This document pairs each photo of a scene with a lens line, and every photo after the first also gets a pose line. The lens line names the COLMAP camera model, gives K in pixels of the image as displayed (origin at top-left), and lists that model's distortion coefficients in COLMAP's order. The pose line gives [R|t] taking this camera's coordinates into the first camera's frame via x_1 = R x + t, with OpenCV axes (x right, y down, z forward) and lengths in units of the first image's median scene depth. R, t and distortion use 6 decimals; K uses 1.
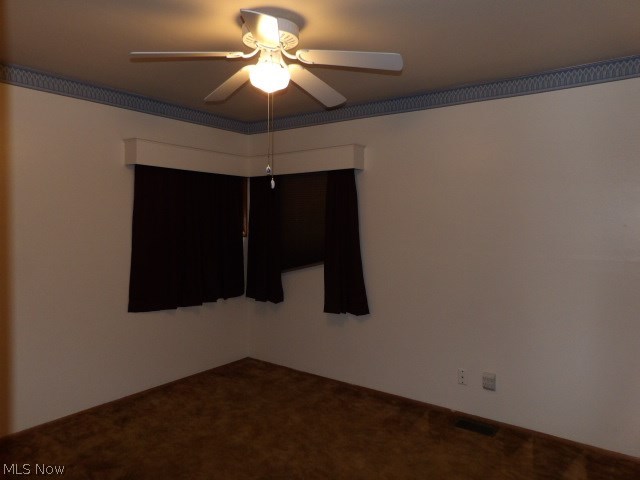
lens RADIAL K [[454.7, 0, 322.4], [0, 454.7, 236.1], [0, 0, 1]] dist [-0.036783, 0.041763]
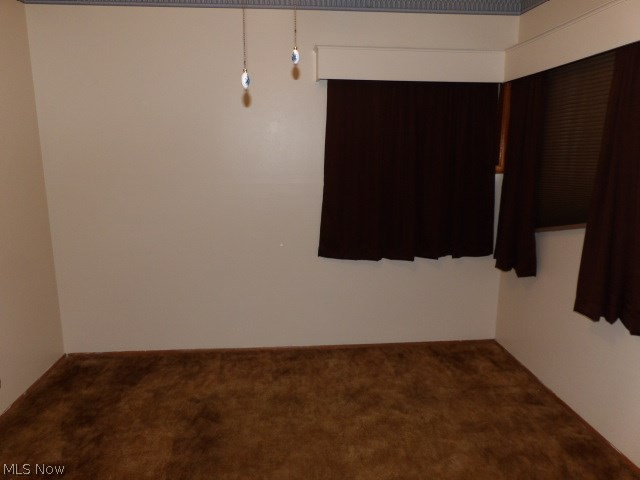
lens RADIAL K [[454.7, 0, 317.2], [0, 454.7, 241.0], [0, 0, 1]] dist [-0.036783, 0.041763]
pose [[0.653376, 0.142138, -0.743570, 0.220624], [-0.022250, 0.985397, 0.168814, -0.009019], [0.756707, -0.093754, 0.646997, 0.426972]]
